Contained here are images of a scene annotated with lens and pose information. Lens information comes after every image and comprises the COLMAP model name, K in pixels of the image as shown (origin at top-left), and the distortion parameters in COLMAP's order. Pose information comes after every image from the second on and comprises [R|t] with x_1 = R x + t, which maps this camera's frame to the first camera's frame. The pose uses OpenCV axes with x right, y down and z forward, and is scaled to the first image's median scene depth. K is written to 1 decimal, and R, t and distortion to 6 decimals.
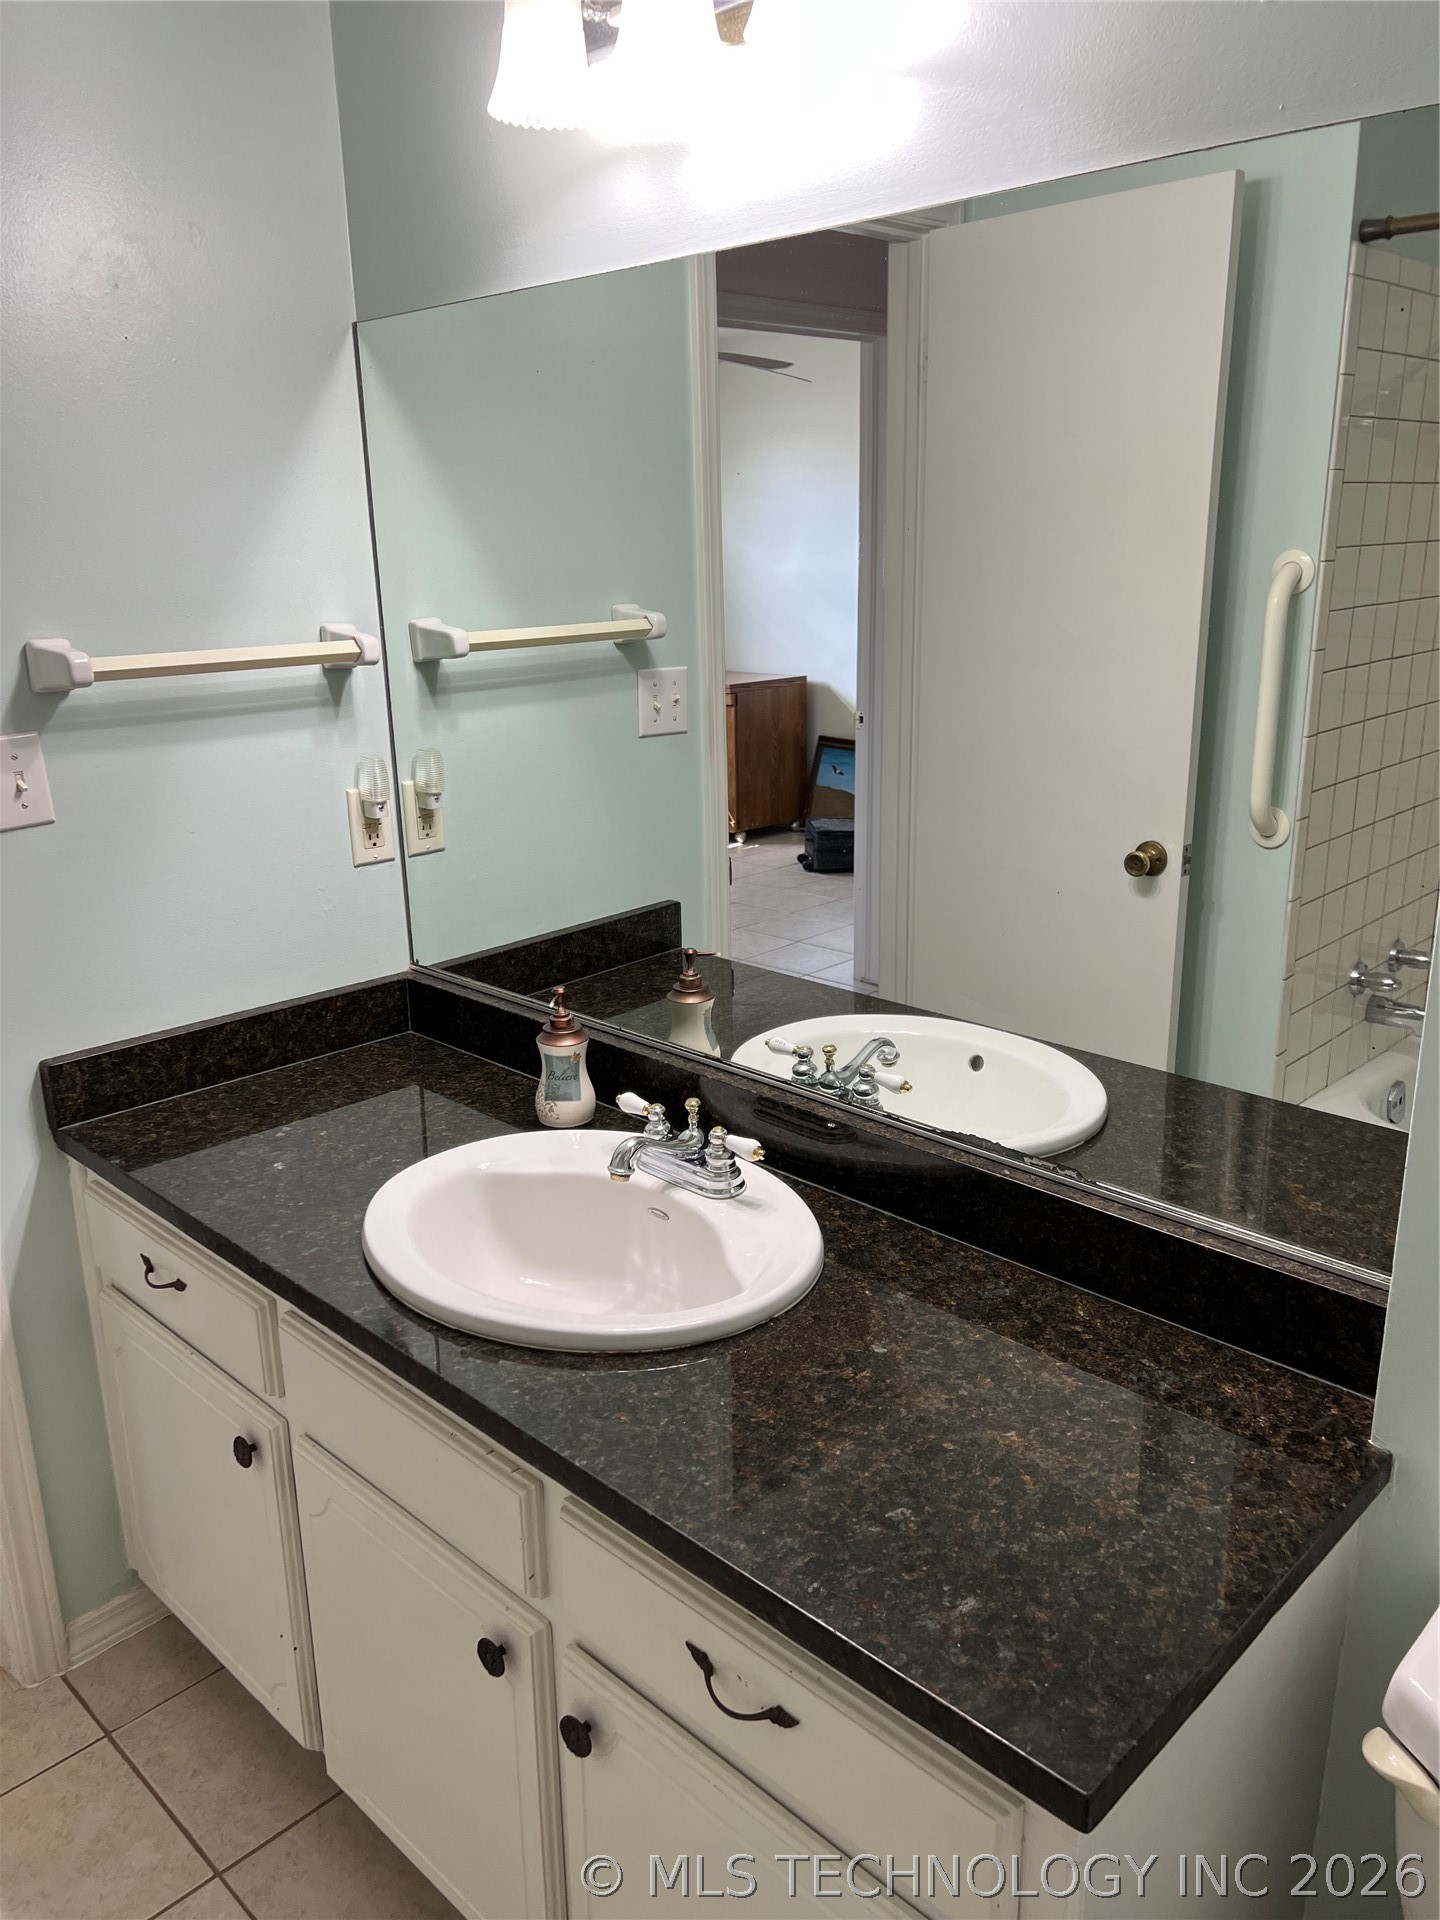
lens RADIAL K [[1488.1, 0, 720.0], [0, 1488.1, 960.0], [0, 0, 1]] dist [-0.083125, -0.000156]
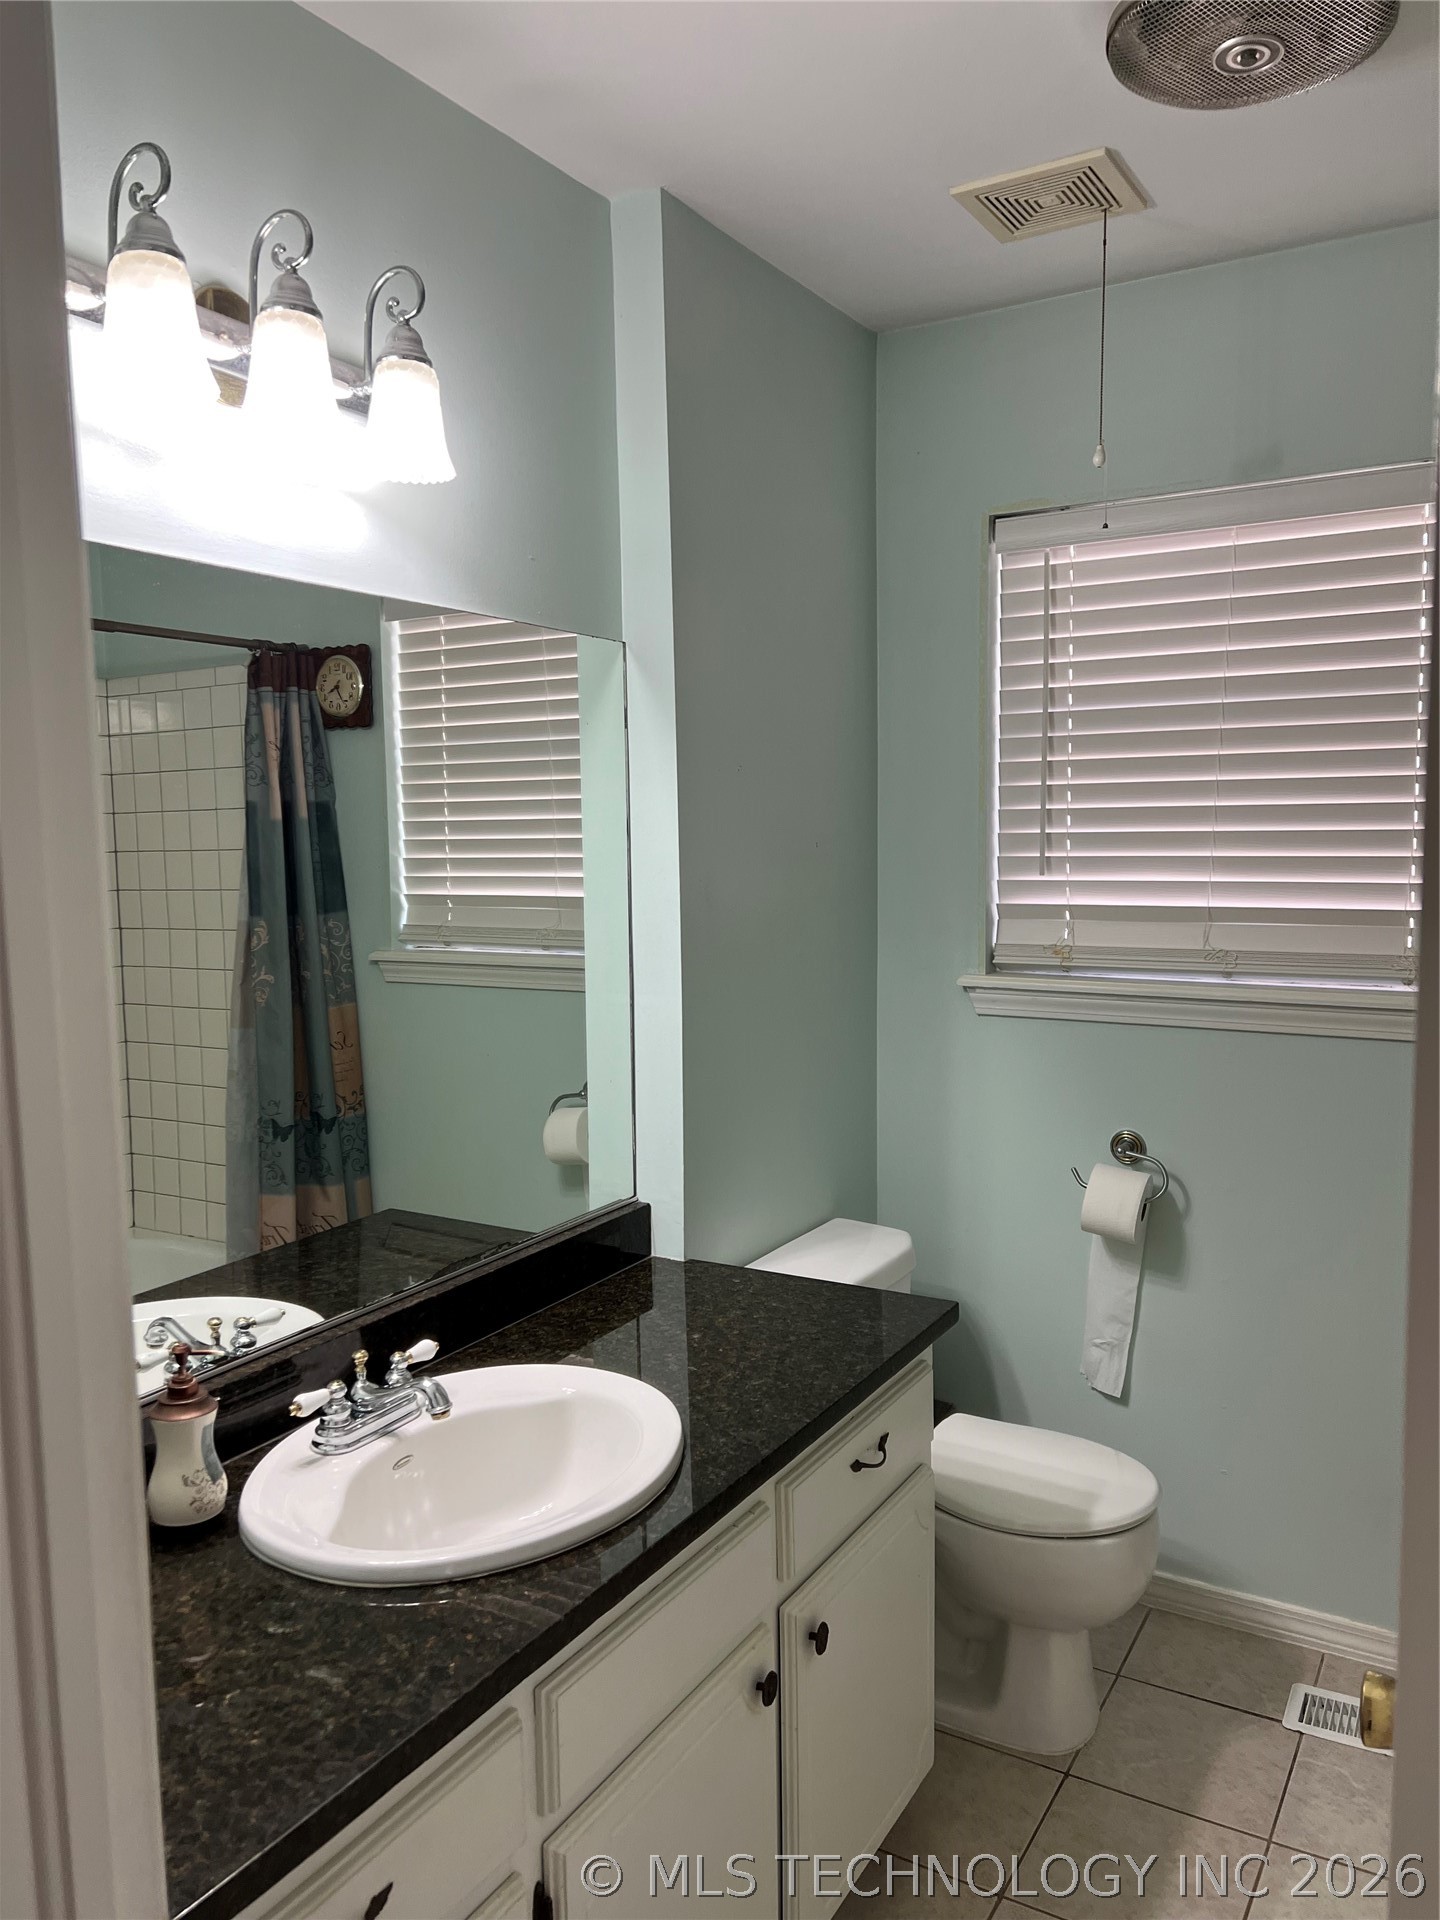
lens RADIAL K [[1433.2, 0, 720.0], [0, 1433.2, 960.0], [0, 0, 1]] dist [0.010911, 0.004077]
pose [[-0.249358, -0.086926, 0.964502, -1.149210], [0.289119, 0.943859, 0.159813, -0.288087], [-0.924246, 0.318706, -0.210227, 0.985212]]
